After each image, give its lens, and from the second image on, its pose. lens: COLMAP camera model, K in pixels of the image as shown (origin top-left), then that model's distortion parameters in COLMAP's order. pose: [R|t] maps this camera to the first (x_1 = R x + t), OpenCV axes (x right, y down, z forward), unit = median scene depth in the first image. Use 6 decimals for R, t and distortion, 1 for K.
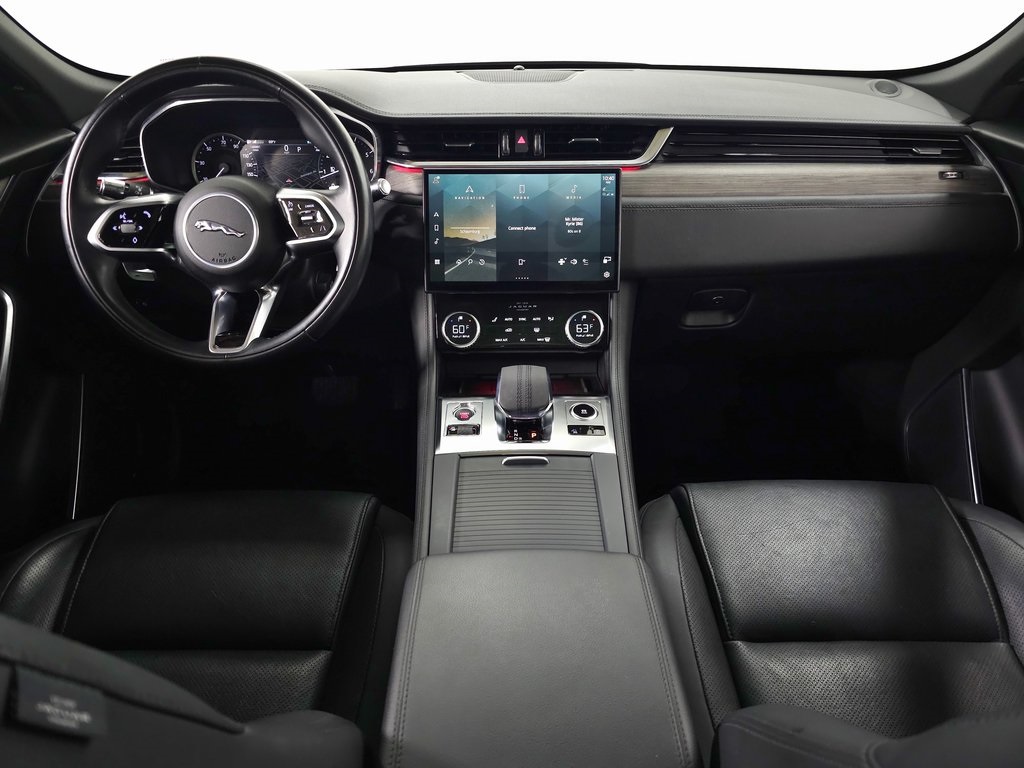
lens RADIAL K [[672.1, 0, 510.8], [0, 672.1, 392.1], [0, 0, 1]] dist [0.049920, -0.059460]
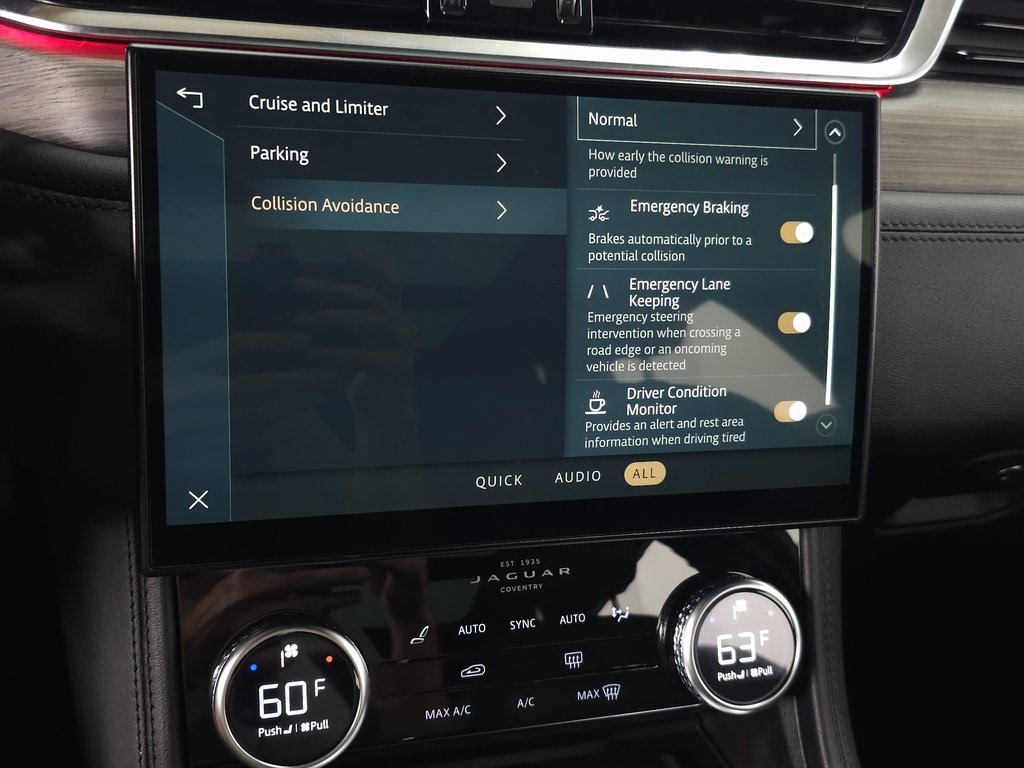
lens RADIAL K [[1093.2, 0, 517.0], [0, 1093.2, 366.6], [0, 0, 1]] dist [0.030224, -0.012907]
pose [[0.952804, -0.018013, 0.303052, -0.119624], [0.023321, 0.999631, -0.013905, -0.213995], [-0.302690, 0.020316, 0.952873, 0.609779]]
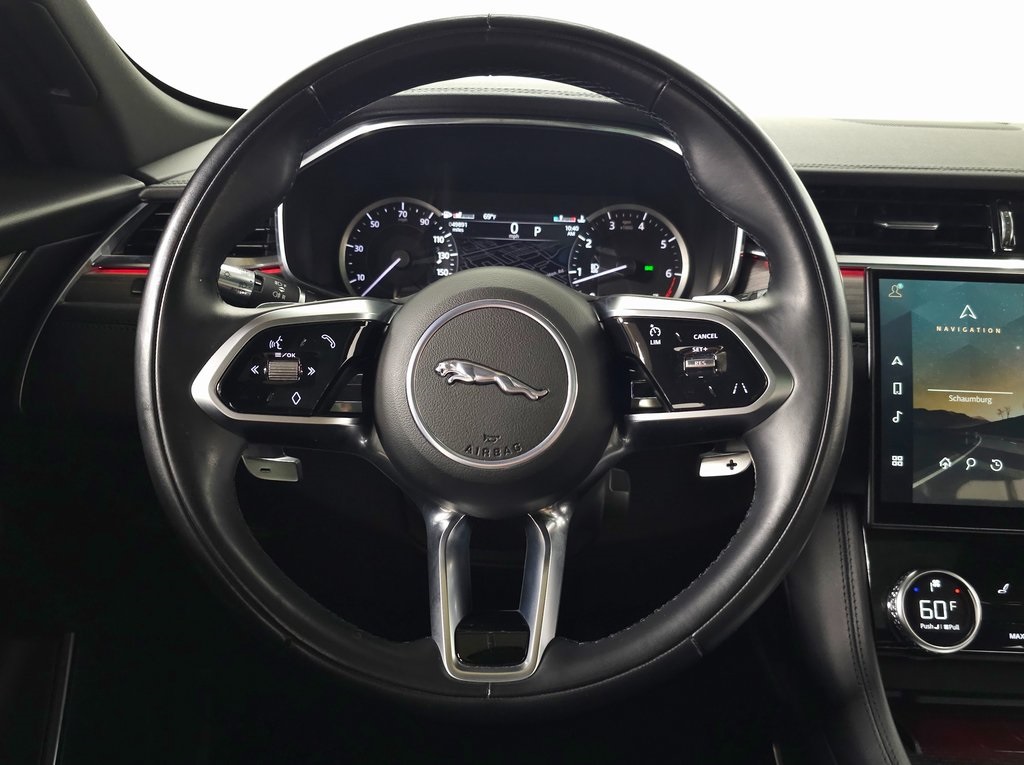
lens RADIAL K [[847.0, 0, 512.0], [0, 847.0, 382.5], [0, 0, 1]] dist [0.012788, -0.011763]
pose [[0.998757, 0.040422, -0.029148, -0.358738], [-0.045643, 0.976766, -0.209393, -0.113634], [0.020007, 0.210463, 0.977397, 0.423762]]
